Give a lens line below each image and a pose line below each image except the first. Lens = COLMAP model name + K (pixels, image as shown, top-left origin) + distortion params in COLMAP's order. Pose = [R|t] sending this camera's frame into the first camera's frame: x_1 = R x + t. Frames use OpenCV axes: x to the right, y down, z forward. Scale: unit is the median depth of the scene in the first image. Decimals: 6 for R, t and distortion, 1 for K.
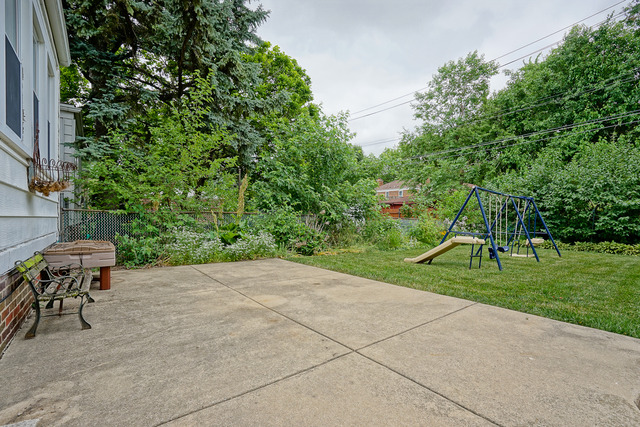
lens RADIAL K [[298.6, 0, 317.1], [0, 298.6, 216.4], [0, 0, 1]] dist [-0.020930, 0.010467]
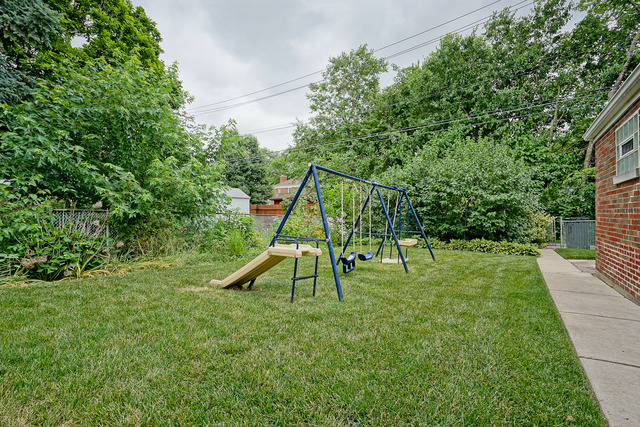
lens RADIAL K [[298.6, 0, 319.5], [0, 298.6, 208.2], [0, 0, 1]] dist [-0.020930, 0.010467]
pose [[0.957565, 0.001283, 0.288215, 0.135182], [0.004473, 0.999803, -0.019314, 0.002669], [-0.288183, 0.019784, 0.957371, 0.142223]]
